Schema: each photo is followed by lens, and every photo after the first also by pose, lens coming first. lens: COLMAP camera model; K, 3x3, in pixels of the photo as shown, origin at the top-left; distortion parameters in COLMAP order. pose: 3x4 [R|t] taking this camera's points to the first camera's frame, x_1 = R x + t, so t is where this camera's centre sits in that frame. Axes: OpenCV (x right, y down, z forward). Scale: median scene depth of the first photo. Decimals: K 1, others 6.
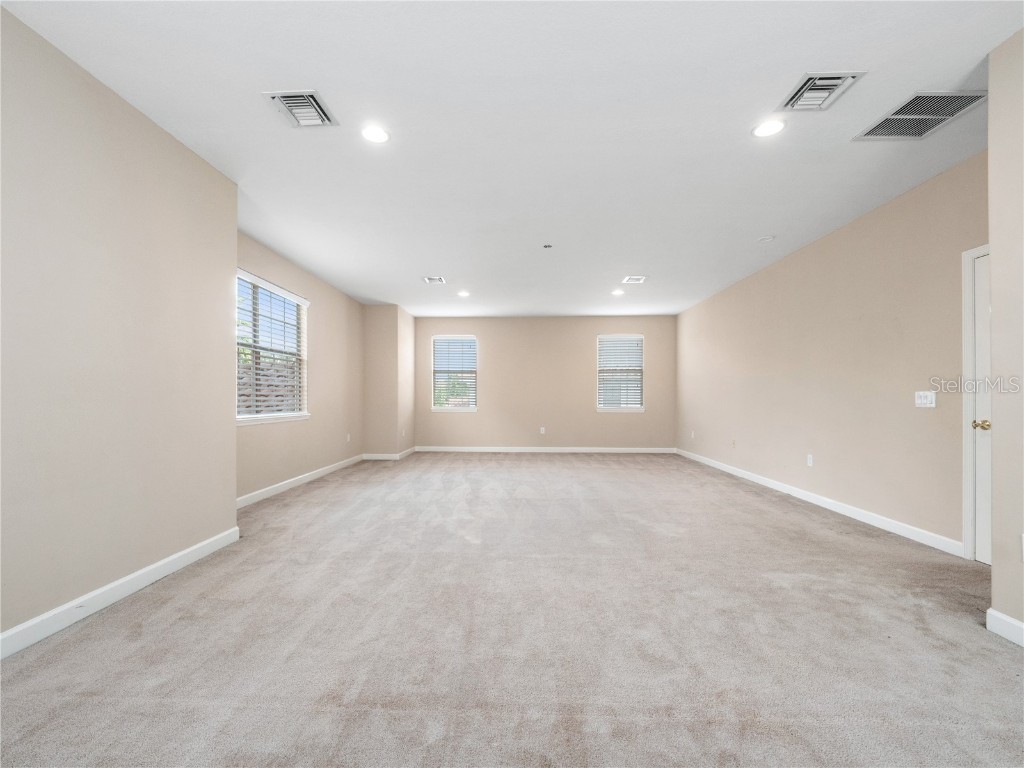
lens RADIAL K [[439.4, 0, 509.8], [0, 439.4, 384.0], [0, 0, 1]] dist [0.016193, -0.014843]
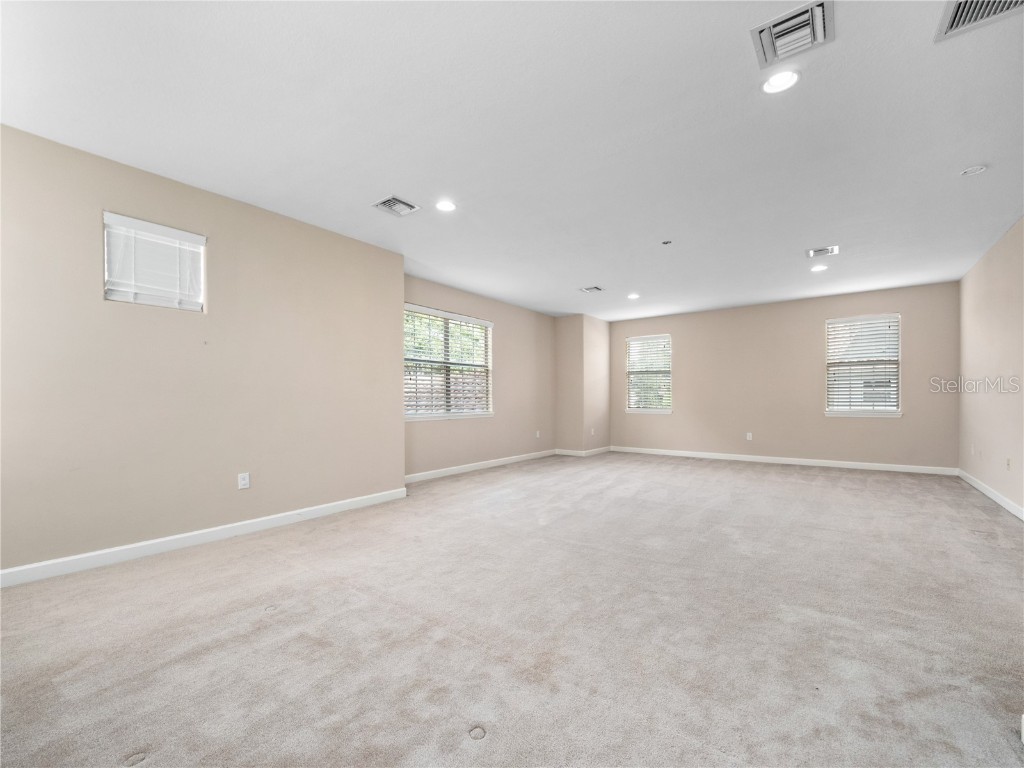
lens RADIAL K [[445.4, 0, 510.3], [0, 445.4, 387.8], [0, 0, 1]] dist [0.014716, -0.011406]
pose [[0.814252, -0.020380, -0.580153, 0.455445], [0.023545, 0.999721, -0.002073, 0.000024], [0.580034, -0.011972, 0.814505, -0.004391]]
